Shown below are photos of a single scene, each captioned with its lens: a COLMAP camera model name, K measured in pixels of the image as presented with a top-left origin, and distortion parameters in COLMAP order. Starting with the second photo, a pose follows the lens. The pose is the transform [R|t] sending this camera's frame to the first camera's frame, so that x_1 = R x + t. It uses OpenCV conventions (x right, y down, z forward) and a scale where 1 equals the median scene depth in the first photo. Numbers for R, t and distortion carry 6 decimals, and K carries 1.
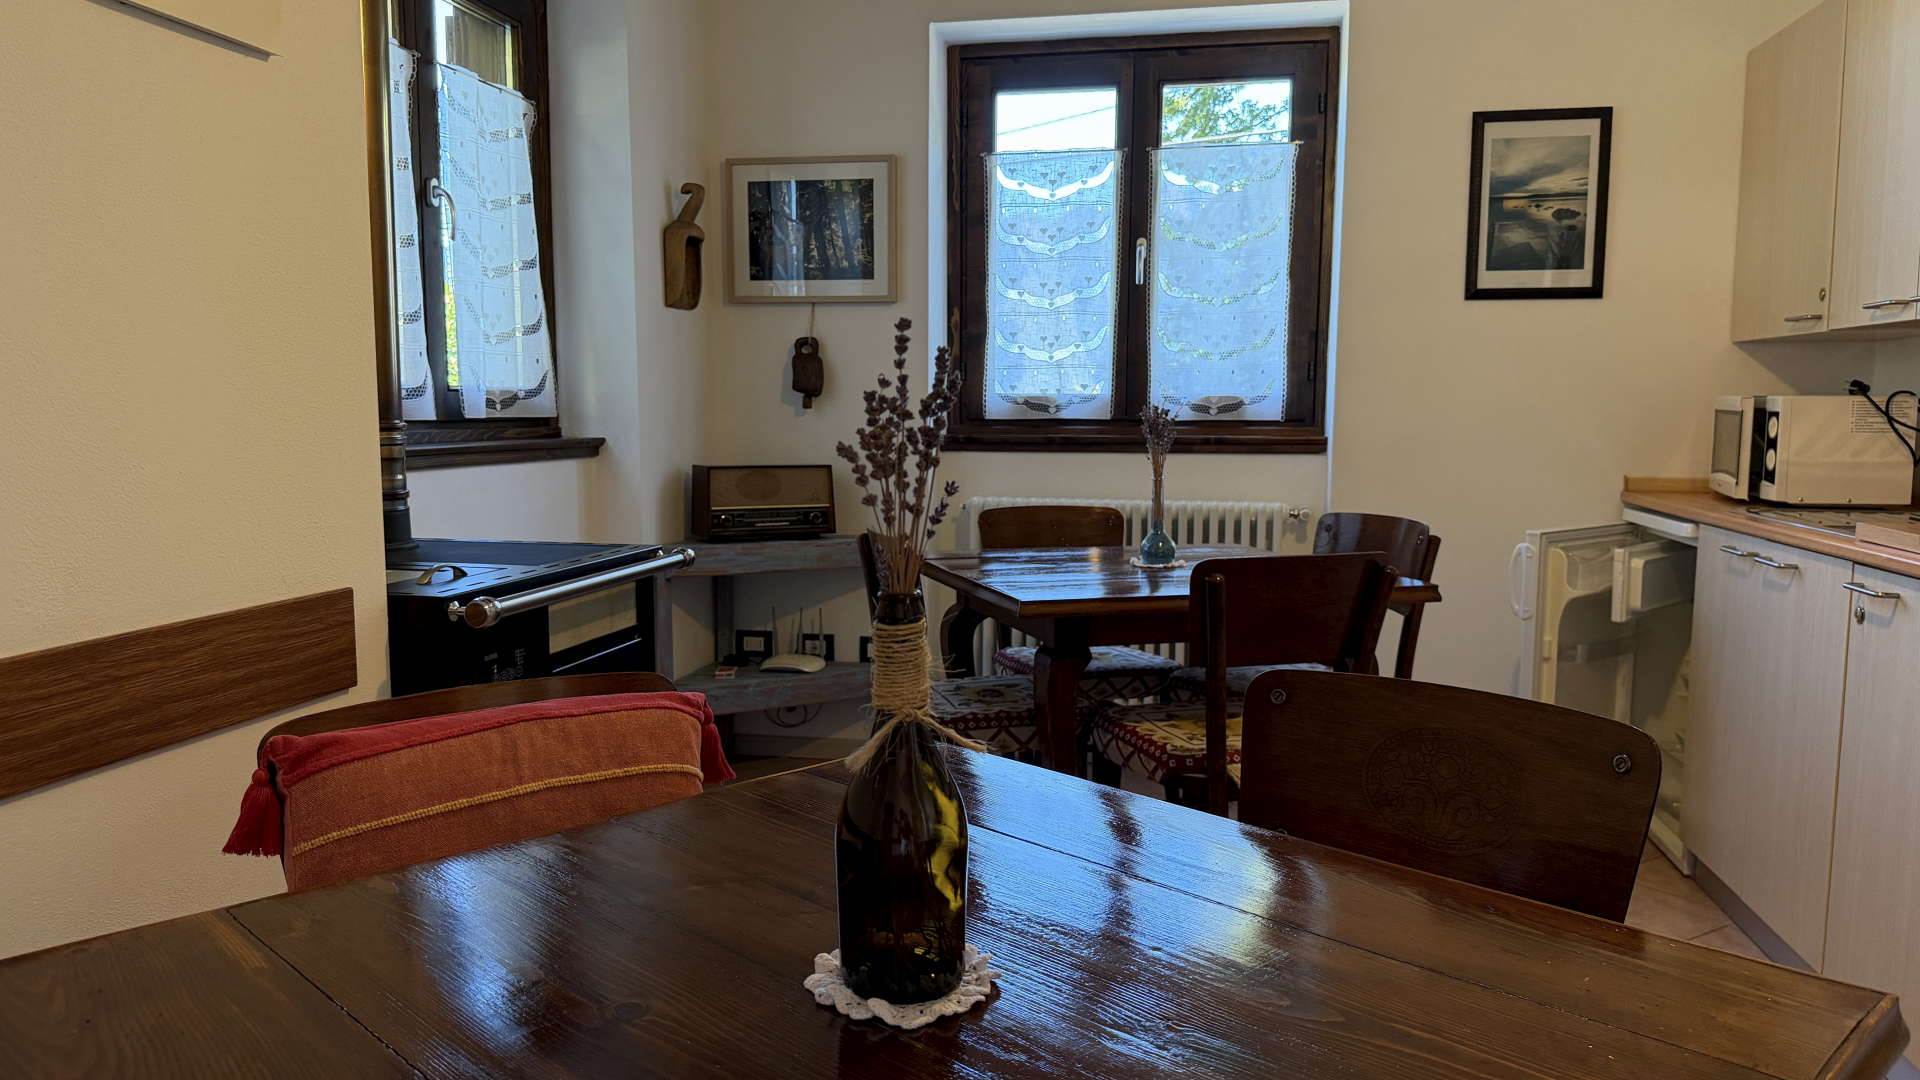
lens RADIAL K [[1340.4, 0, 959.8], [0, 1340.4, 561.5], [0, 0, 1]] dist [0.089418, -0.117237]
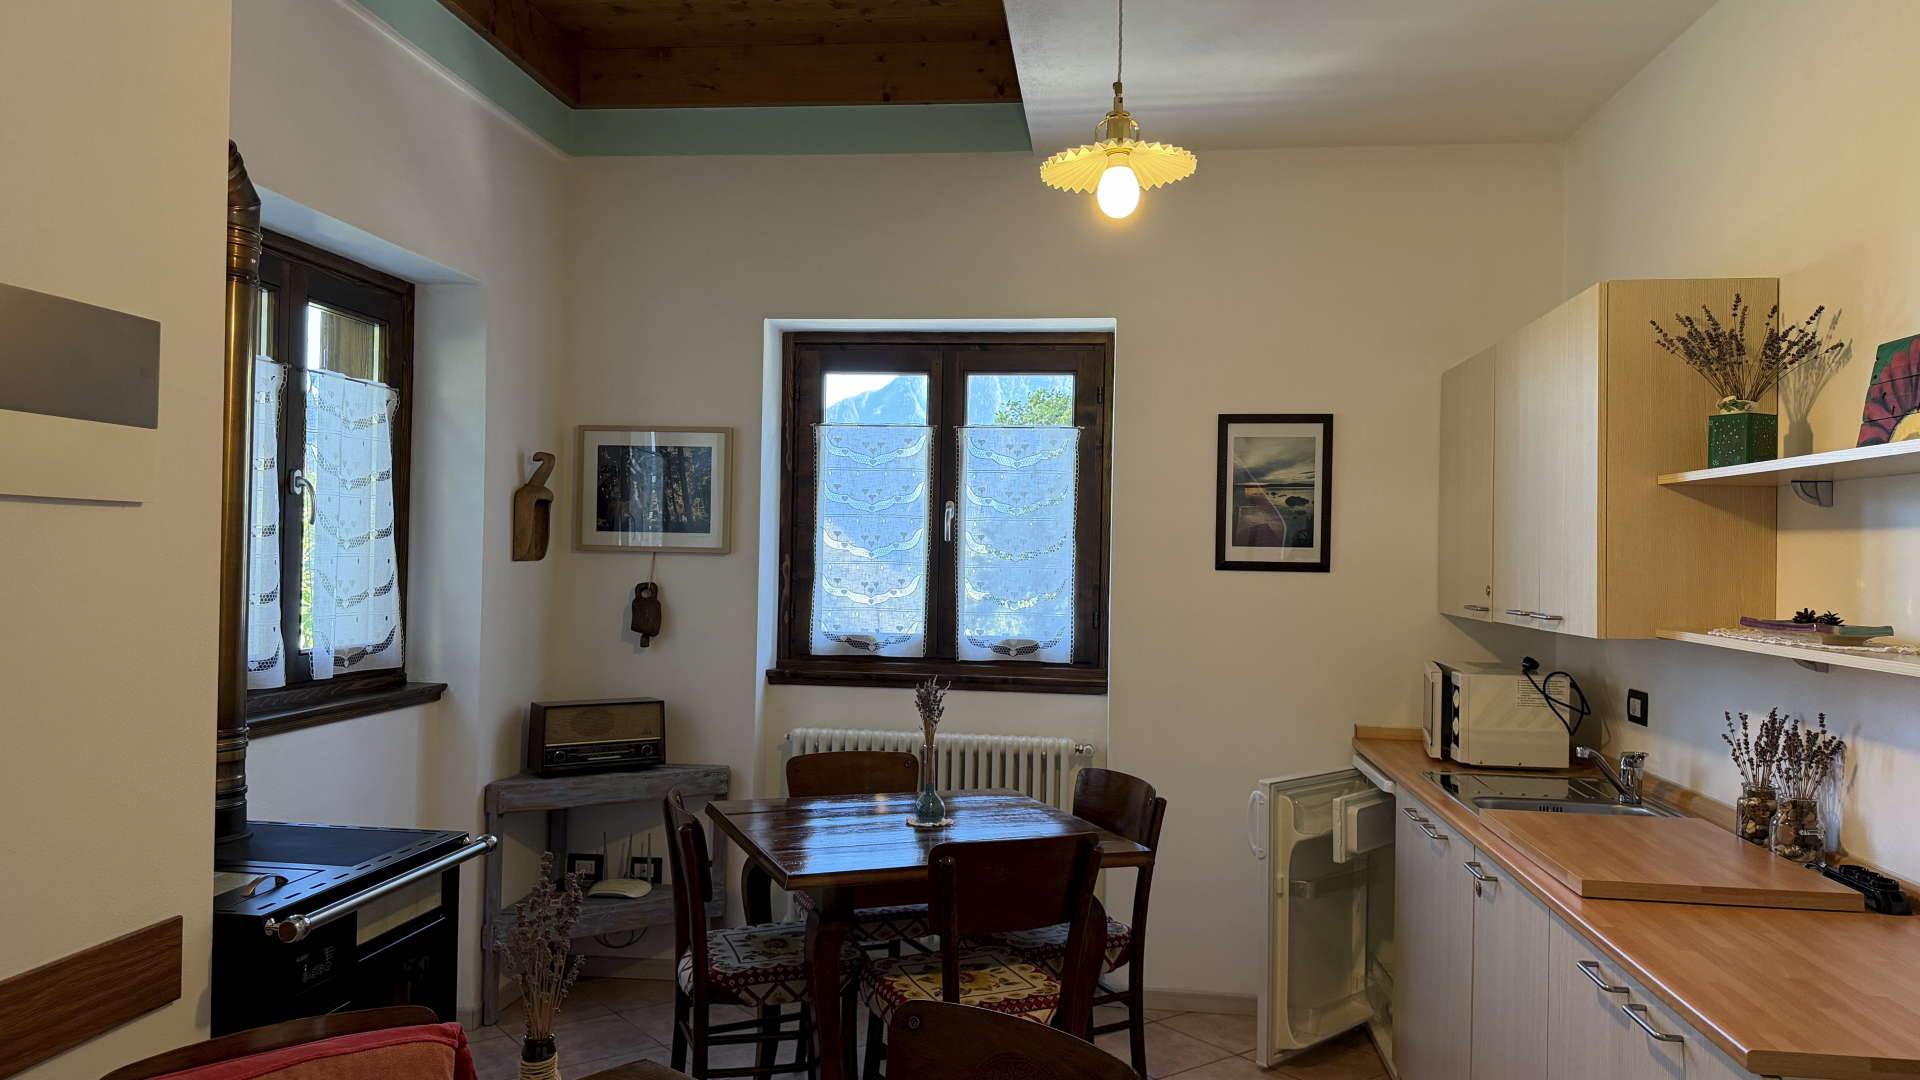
lens RADIAL K [[1340.4, 0, 957.6], [0, 1340.4, 545.7], [0, 0, 1]] dist [0.089418, -0.117237]
pose [[0.997007, 0.016066, 0.075625, 0.065711], [-0.006795, 0.992595, -0.121283, -0.075465], [-0.077014, 0.120406, 0.989733, -0.134106]]
